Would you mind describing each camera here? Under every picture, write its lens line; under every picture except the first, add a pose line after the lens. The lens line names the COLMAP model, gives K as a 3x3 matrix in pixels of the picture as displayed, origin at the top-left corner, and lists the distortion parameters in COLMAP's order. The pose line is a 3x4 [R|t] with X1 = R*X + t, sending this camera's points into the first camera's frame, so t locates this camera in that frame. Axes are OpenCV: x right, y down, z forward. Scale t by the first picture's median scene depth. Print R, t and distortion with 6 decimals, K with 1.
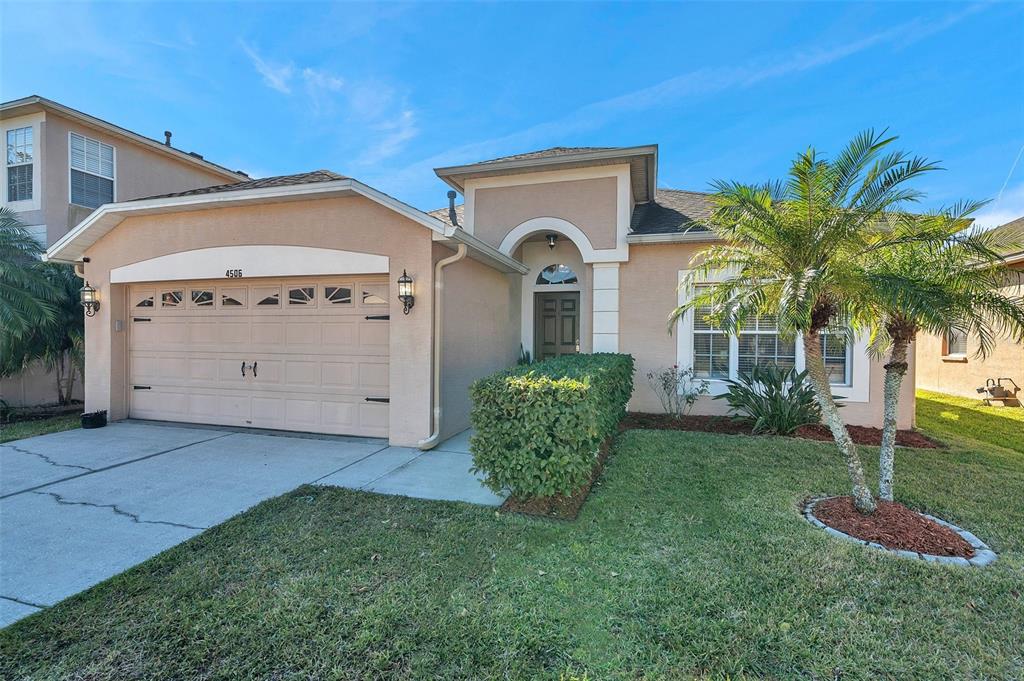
lens RADIAL K [[456.7, 0, 510.7], [0, 456.7, 338.3], [0, 0, 1]] dist [-0.001673, -0.000042]
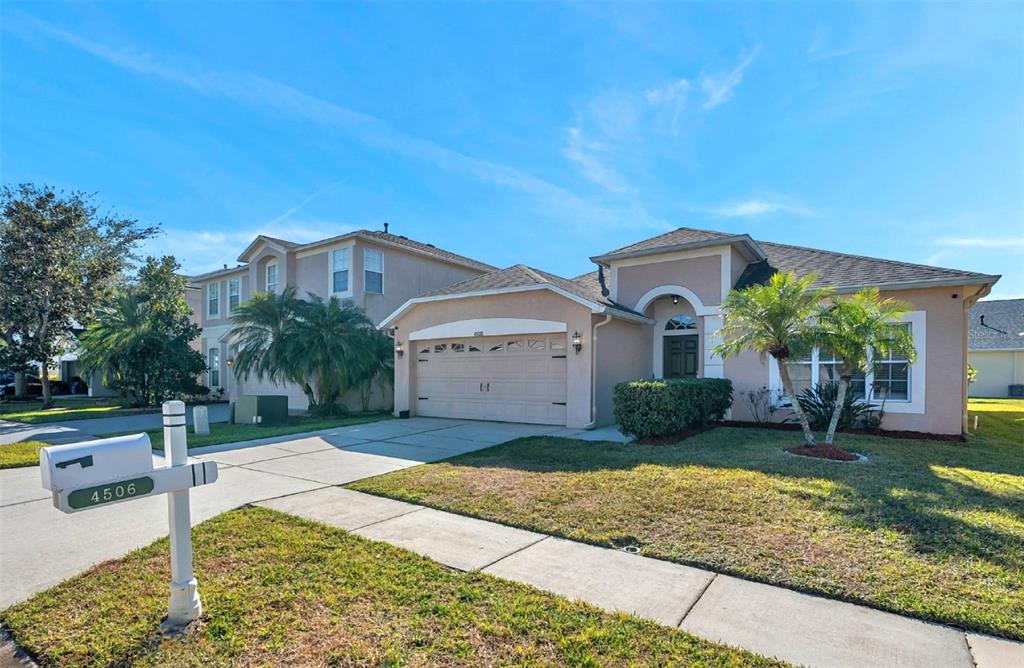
lens RADIAL K [[501.7, 0, 473.6], [0, 501.7, 380.2], [0, 0, 1]] dist [0.000718, 0.000180]
pose [[0.932300, -0.001264, -0.361684, 0.082394], [0.002191, 0.999995, 0.002152, 0.033102], [0.361680, -0.002798, 0.932298, -0.758127]]
